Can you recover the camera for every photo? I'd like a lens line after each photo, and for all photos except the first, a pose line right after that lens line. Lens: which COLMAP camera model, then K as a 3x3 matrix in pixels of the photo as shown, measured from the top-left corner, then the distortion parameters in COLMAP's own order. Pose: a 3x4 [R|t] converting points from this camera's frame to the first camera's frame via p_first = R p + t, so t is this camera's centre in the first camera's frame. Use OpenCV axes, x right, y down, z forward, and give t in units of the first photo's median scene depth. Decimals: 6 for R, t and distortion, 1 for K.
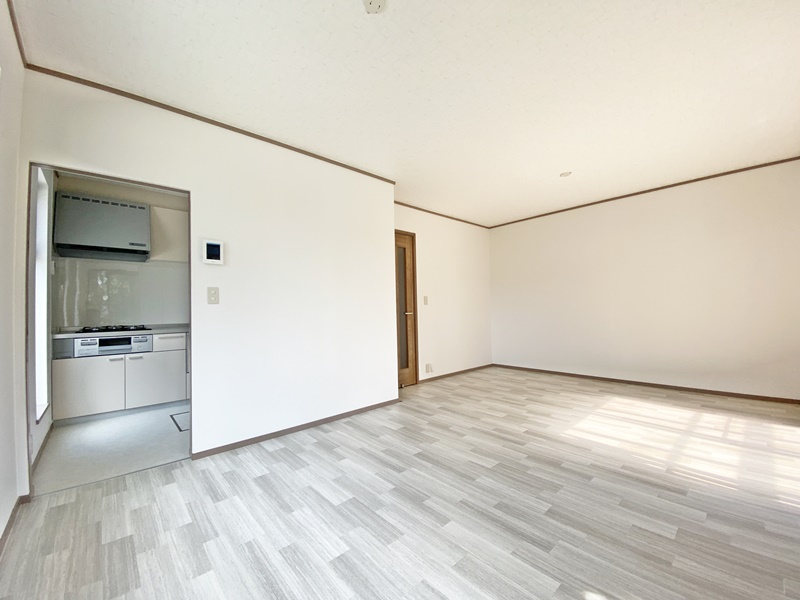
lens RADIAL K [[324.8, 0, 400.3], [0, 324.8, 301.9], [0, 0, 1]] dist [-0.013402, -0.006085]
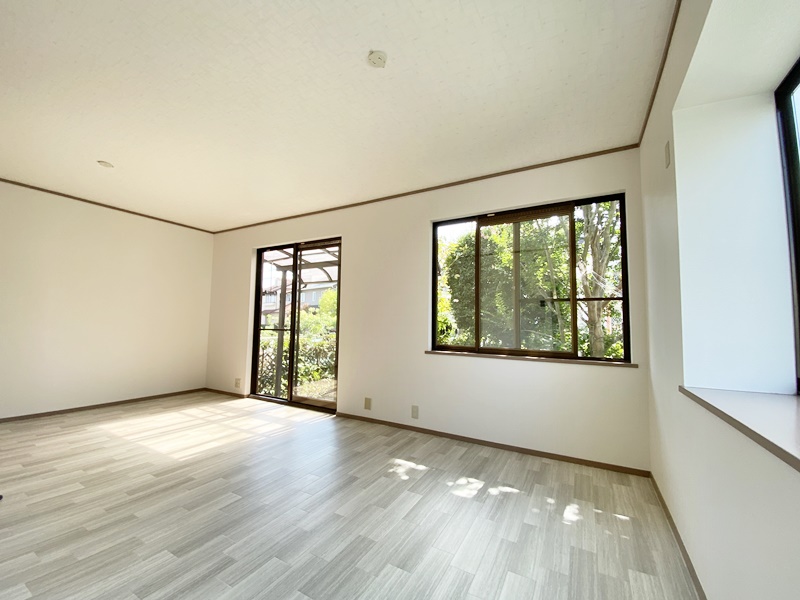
lens RADIAL K [[324.8, 0, 396.2], [0, 324.8, 263.9], [0, 0, 1]] dist [-0.013402, -0.006085]
pose [[-0.313275, 0.182959, 0.931871, -0.624797], [-0.022614, 0.979551, -0.199923, 0.018446], [-0.949393, -0.083704, -0.302732, 0.667773]]
